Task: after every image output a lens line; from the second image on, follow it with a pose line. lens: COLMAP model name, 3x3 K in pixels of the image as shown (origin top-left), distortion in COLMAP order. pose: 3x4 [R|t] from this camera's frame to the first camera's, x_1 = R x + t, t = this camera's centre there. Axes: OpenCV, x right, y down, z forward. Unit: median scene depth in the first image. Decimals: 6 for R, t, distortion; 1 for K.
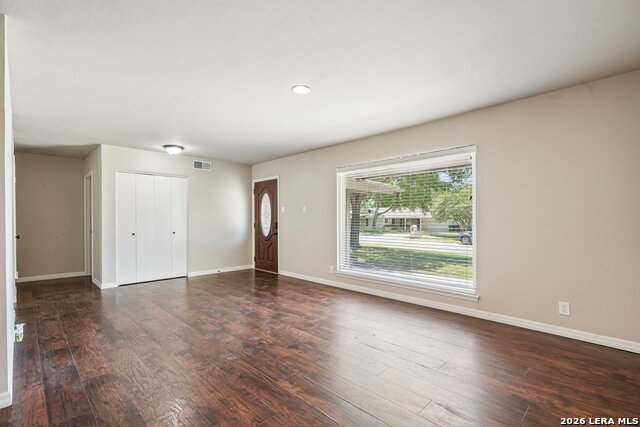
lens RADIAL K [[296.4, 0, 321.4], [0, 296.4, 218.0], [0, 0, 1]] dist [0.014380, 0.000702]
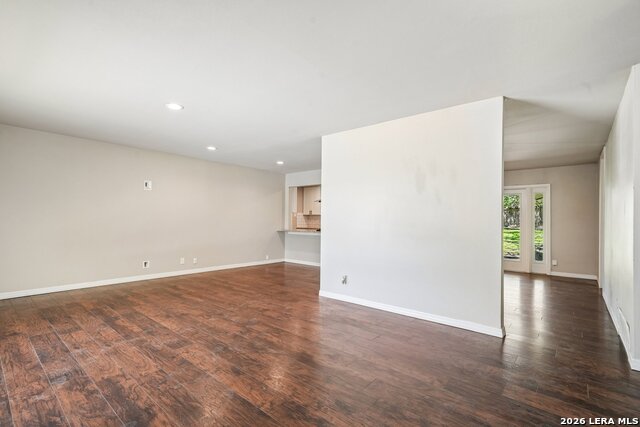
lens RADIAL K [[296.4, 0, 321.4], [0, 296.4, 218.0], [0, 0, 1]] dist [0.014380, 0.000702]
pose [[-0.996555, -0.005954, -0.082716, -0.450507], [-0.005223, 0.999945, -0.009042, 0.007157], [0.082765, -0.008579, -0.996532, 1.809545]]
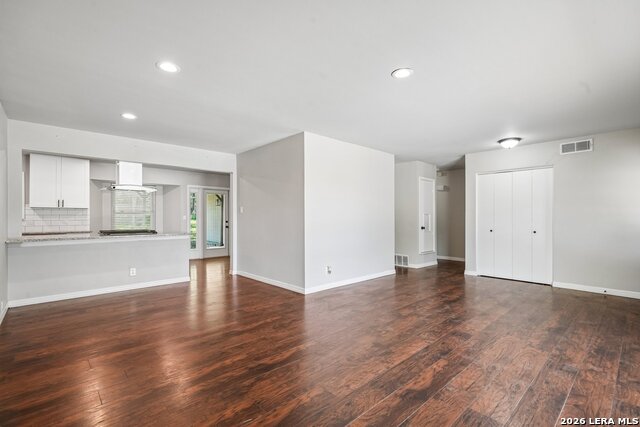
lens RADIAL K [[296.4, 0, 321.4], [0, 296.4, 218.0], [0, 0, 1]] dist [0.014380, 0.000702]
pose [[-0.027509, 0.006903, -0.999598, 0.687545], [0.002381, 0.999974, 0.006840, -0.000216], [0.999619, -0.002192, -0.027524, 0.637989]]
